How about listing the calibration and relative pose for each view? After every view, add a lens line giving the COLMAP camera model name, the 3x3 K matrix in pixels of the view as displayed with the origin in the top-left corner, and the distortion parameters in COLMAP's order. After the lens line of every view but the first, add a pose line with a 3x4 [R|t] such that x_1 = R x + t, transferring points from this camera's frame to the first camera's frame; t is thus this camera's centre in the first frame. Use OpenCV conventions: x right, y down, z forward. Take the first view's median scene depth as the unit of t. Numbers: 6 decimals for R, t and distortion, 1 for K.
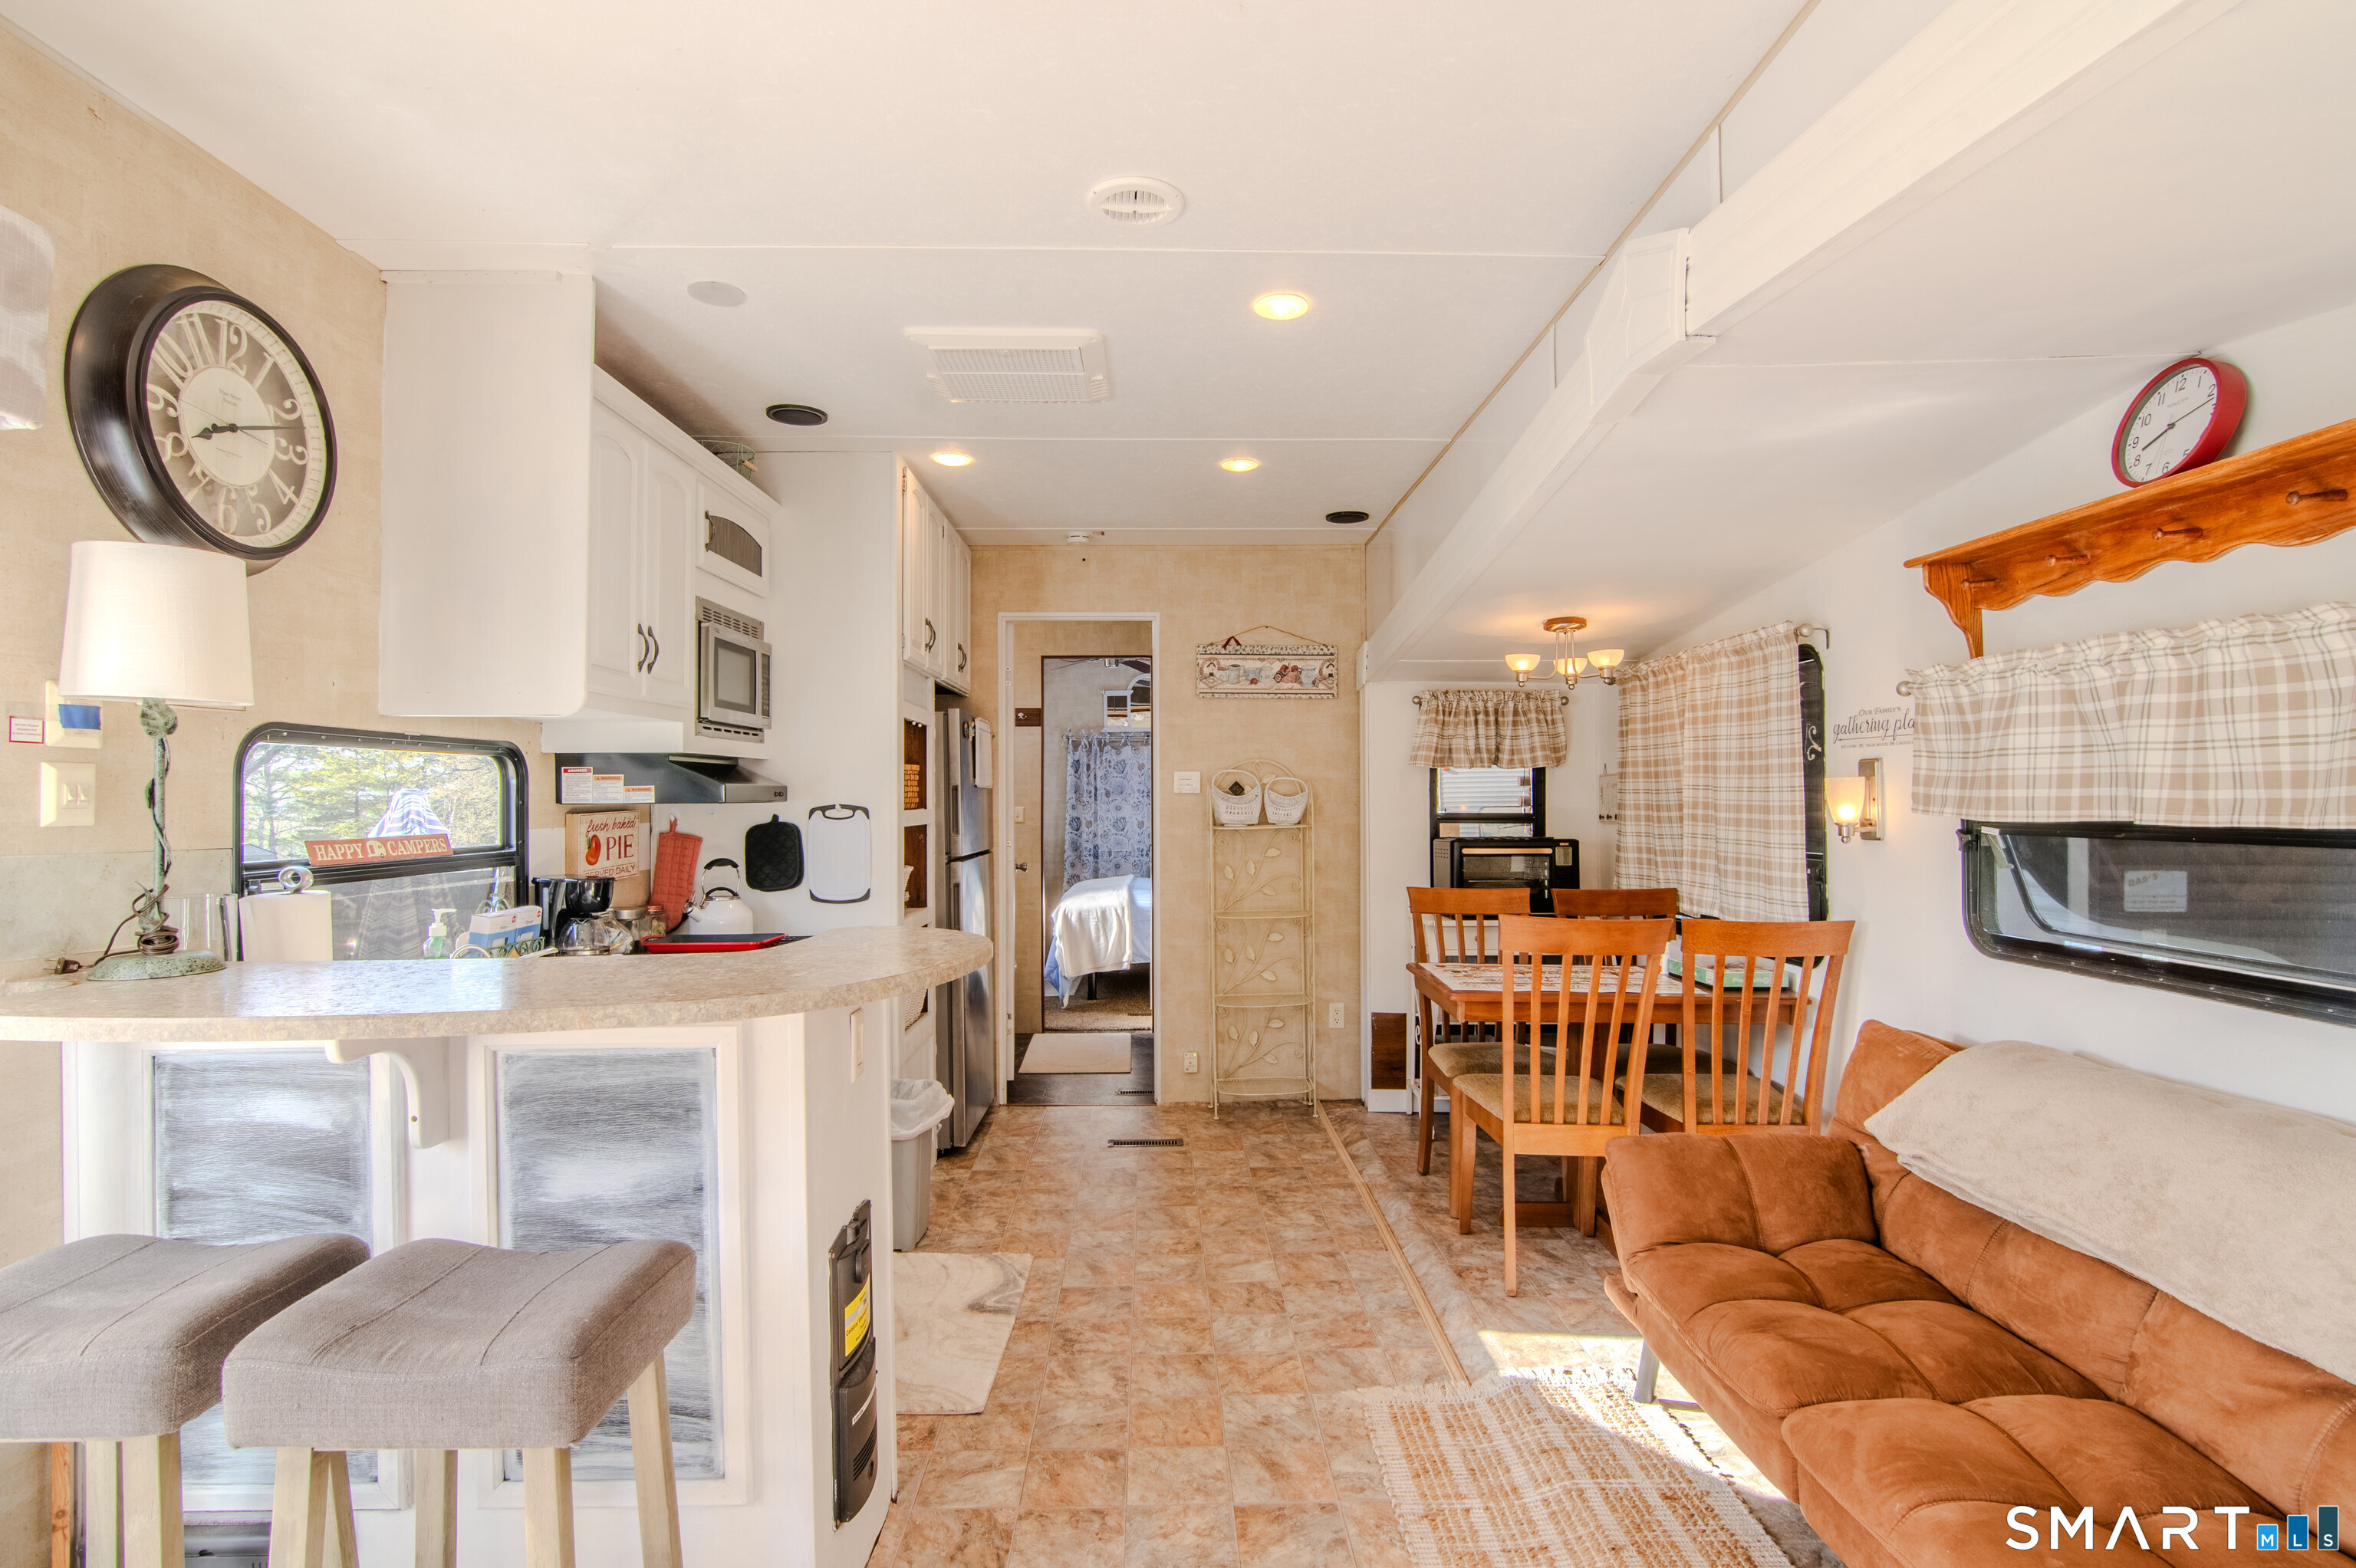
lens RADIAL K [[1152.5, 0, 1178.3], [0, 1152.5, 788.6], [0, 0, 1]] dist [-0.026787, 0.006258]
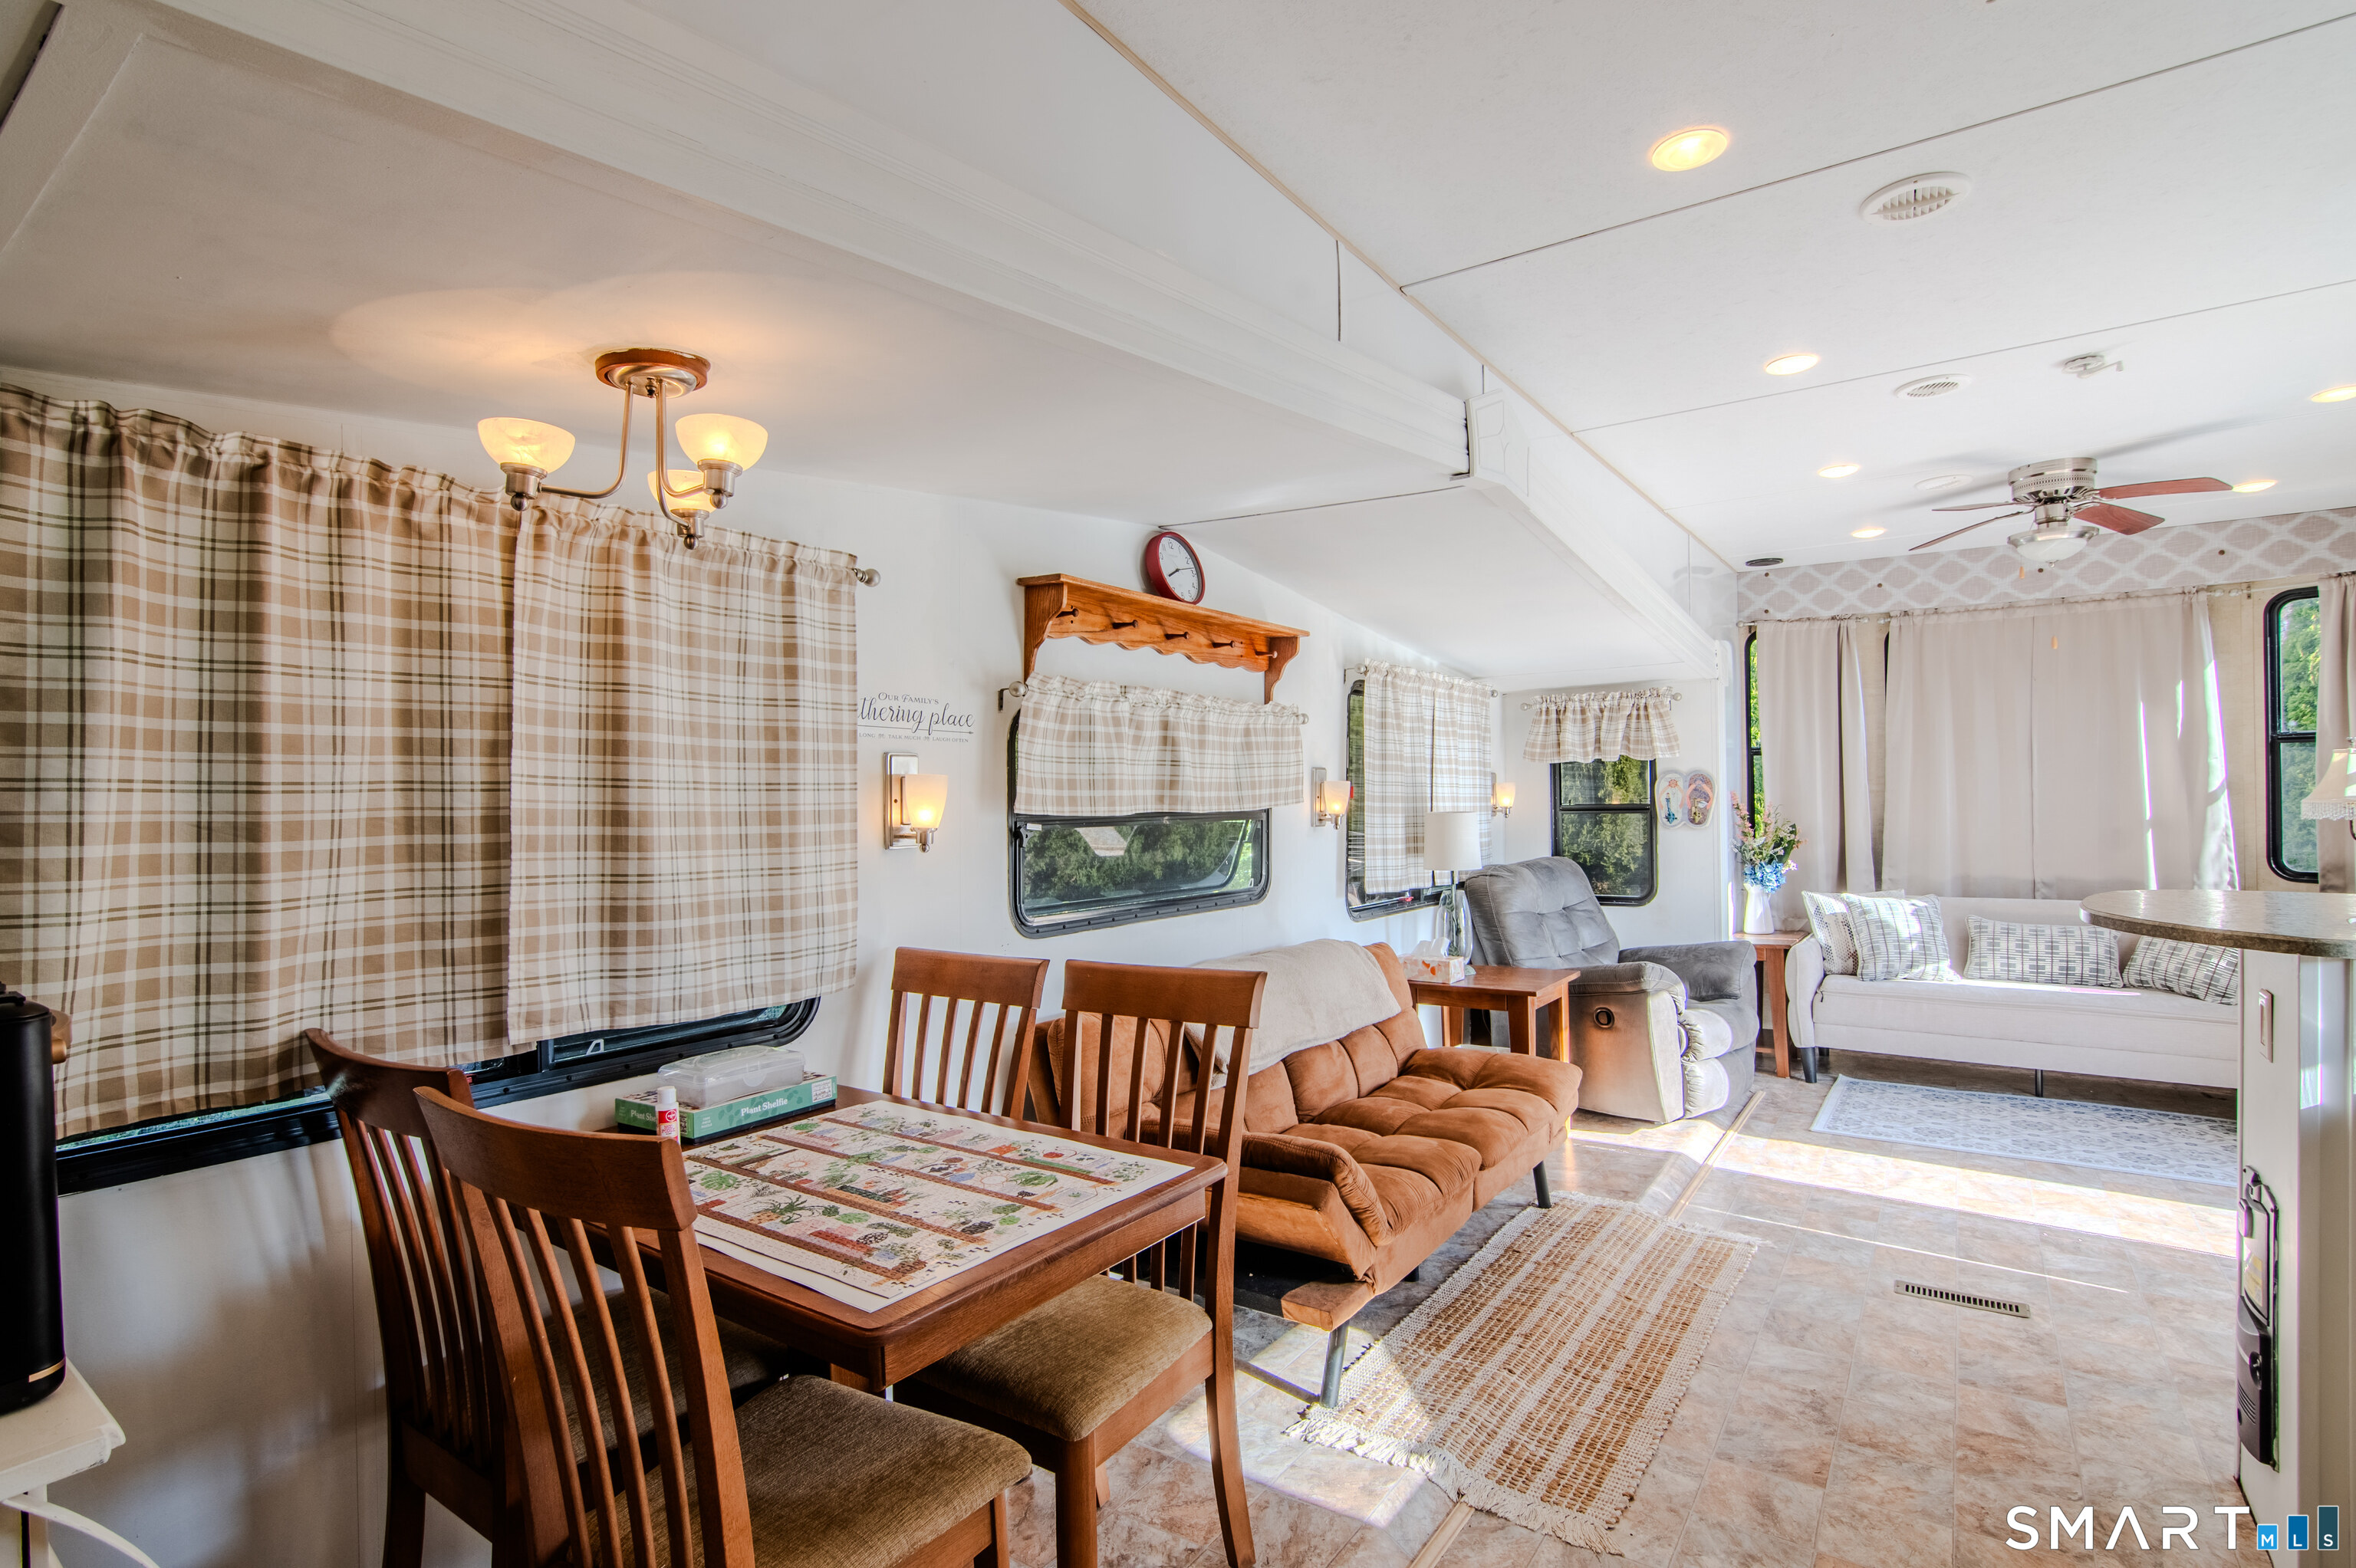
lens RADIAL K [[1152.5, 0, 1178.3], [0, 1152.5, 788.6], [0, 0, 1]] dist [-0.026787, 0.006258]
pose [[-0.812106, 0.018986, 0.583201, -0.054591], [0.010808, 0.999788, -0.017499, 0.015839], [-0.583410, -0.007908, -0.812139, 1.415401]]
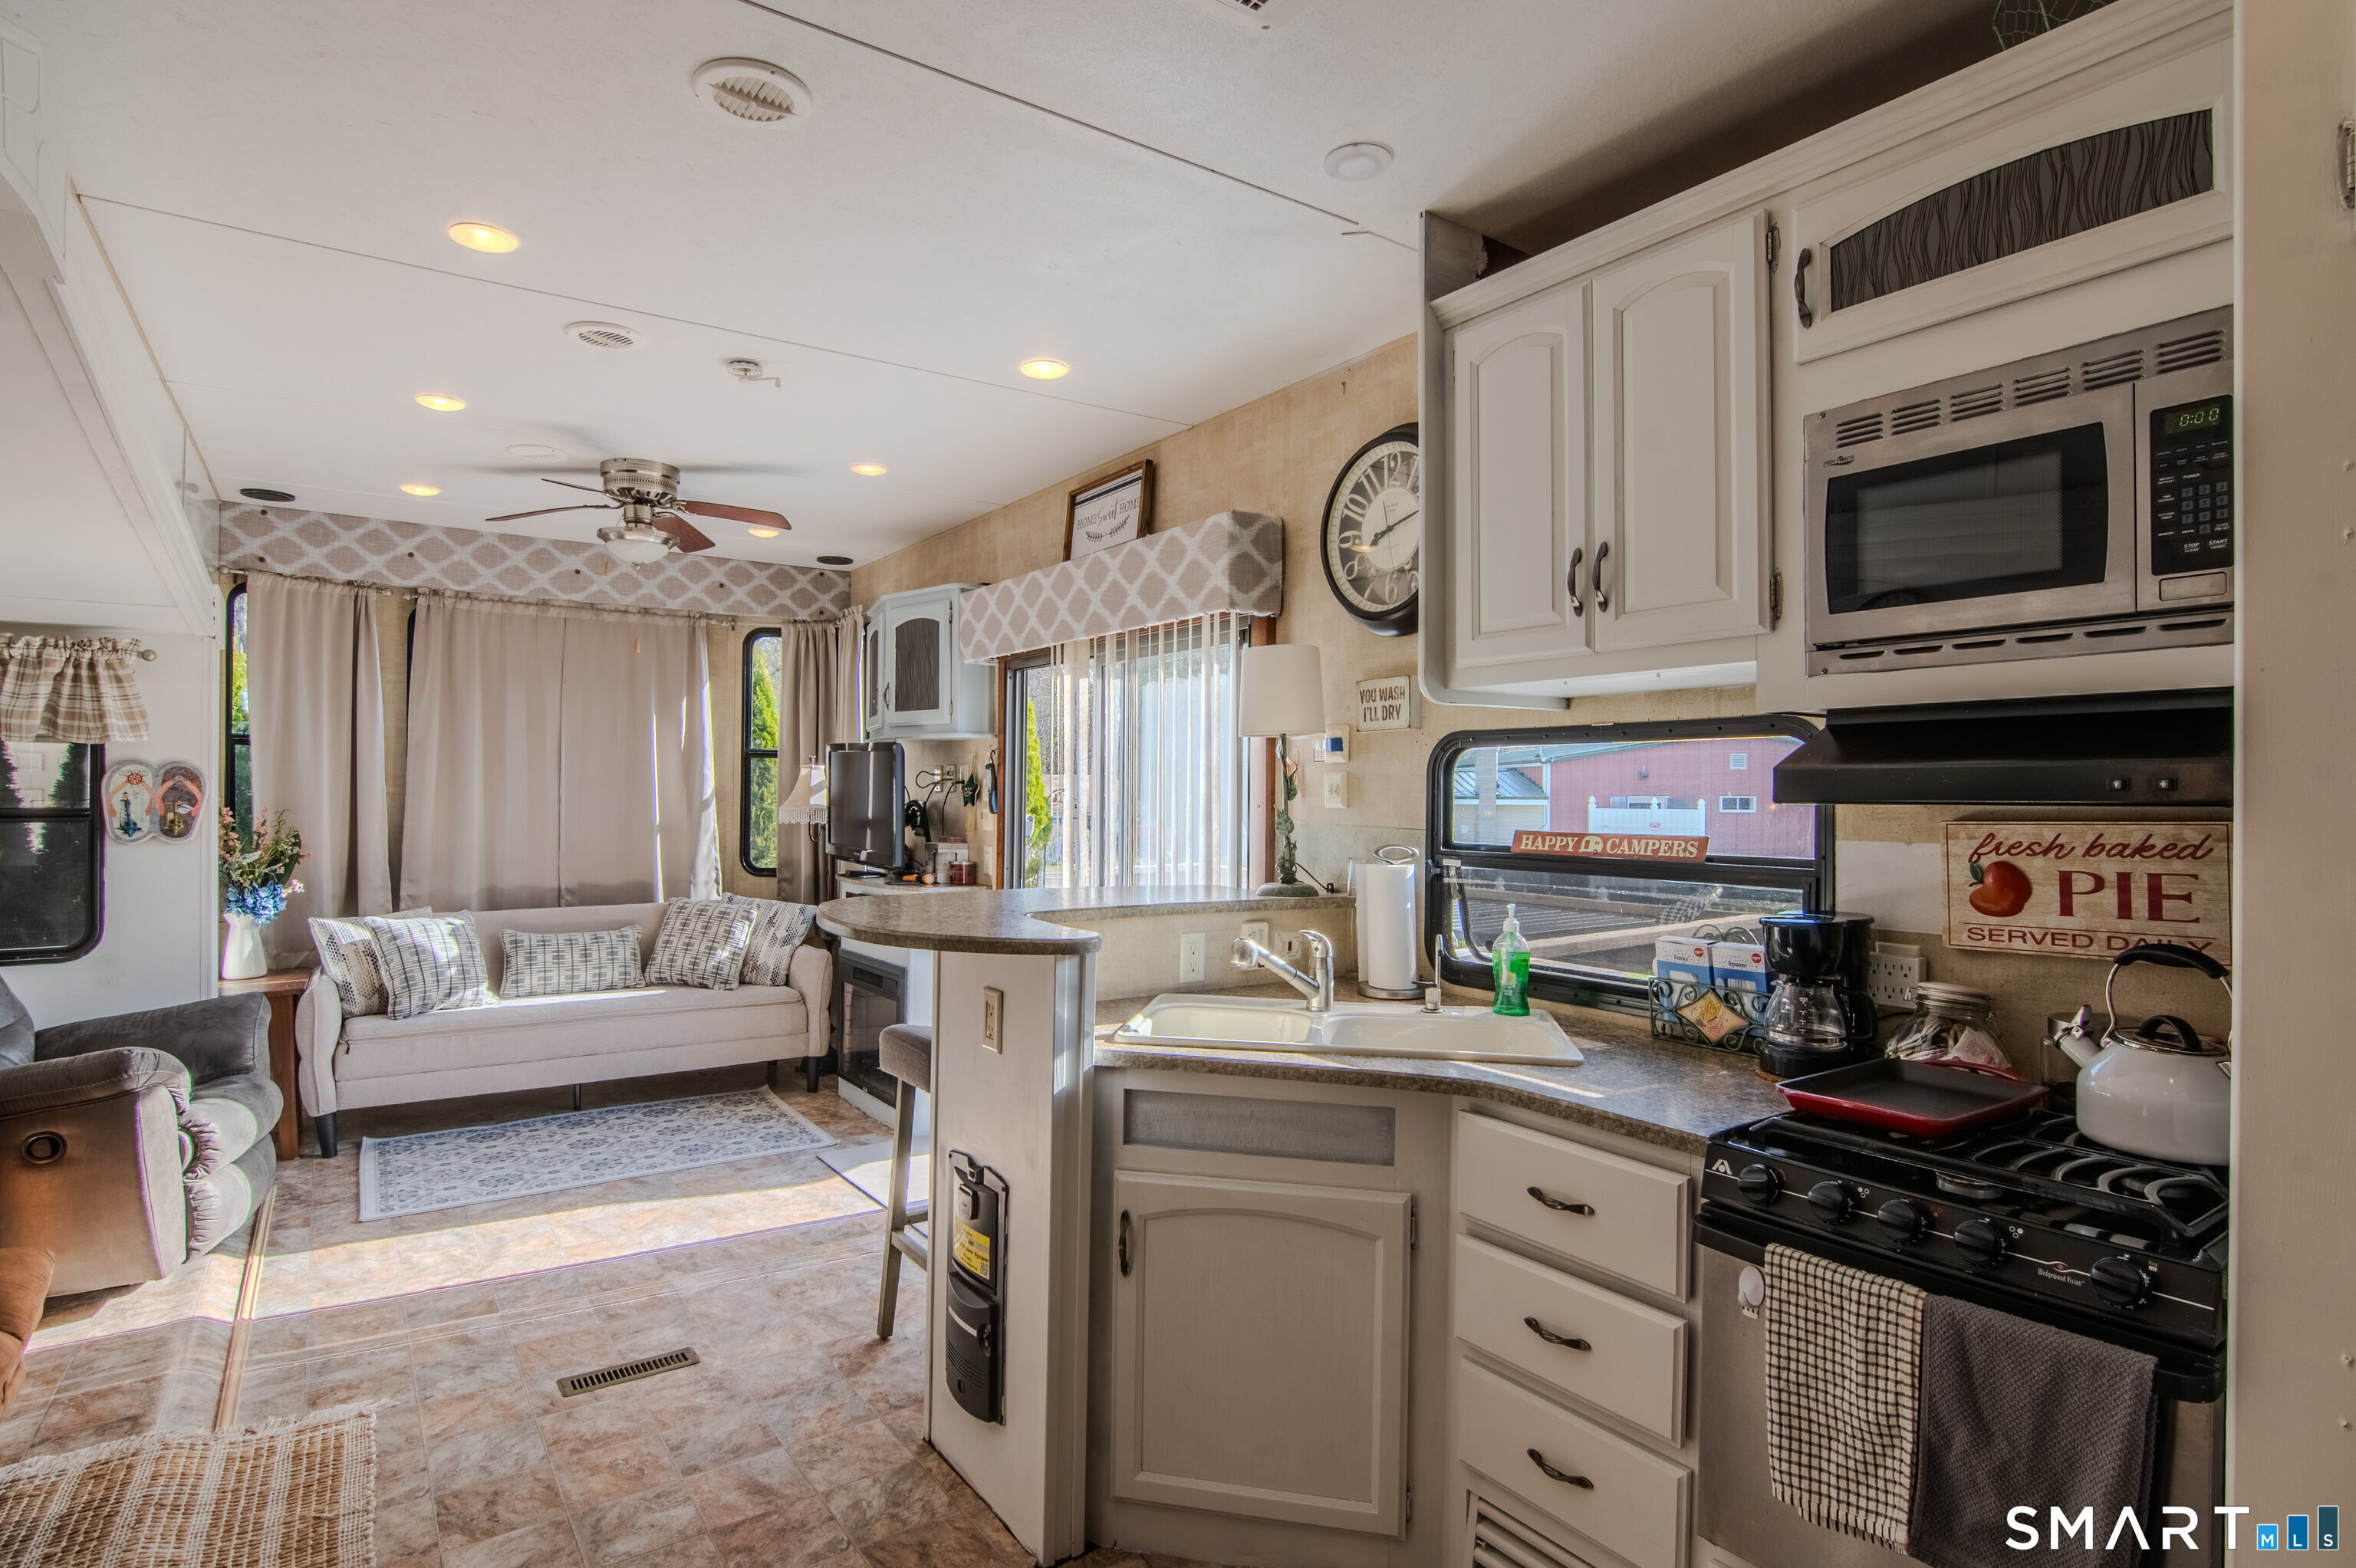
lens RADIAL K [[1184.7, 0, 1175.9], [0, 1184.7, 791.2], [0, 0, 1]] dist [-0.038068, 0.015141]
pose [[-0.821845, -0.001956, -0.569708, 0.127684], [0.002092, 0.999977, -0.006451, 0.009463], [0.569708, -0.006493, -0.821822, 1.215217]]
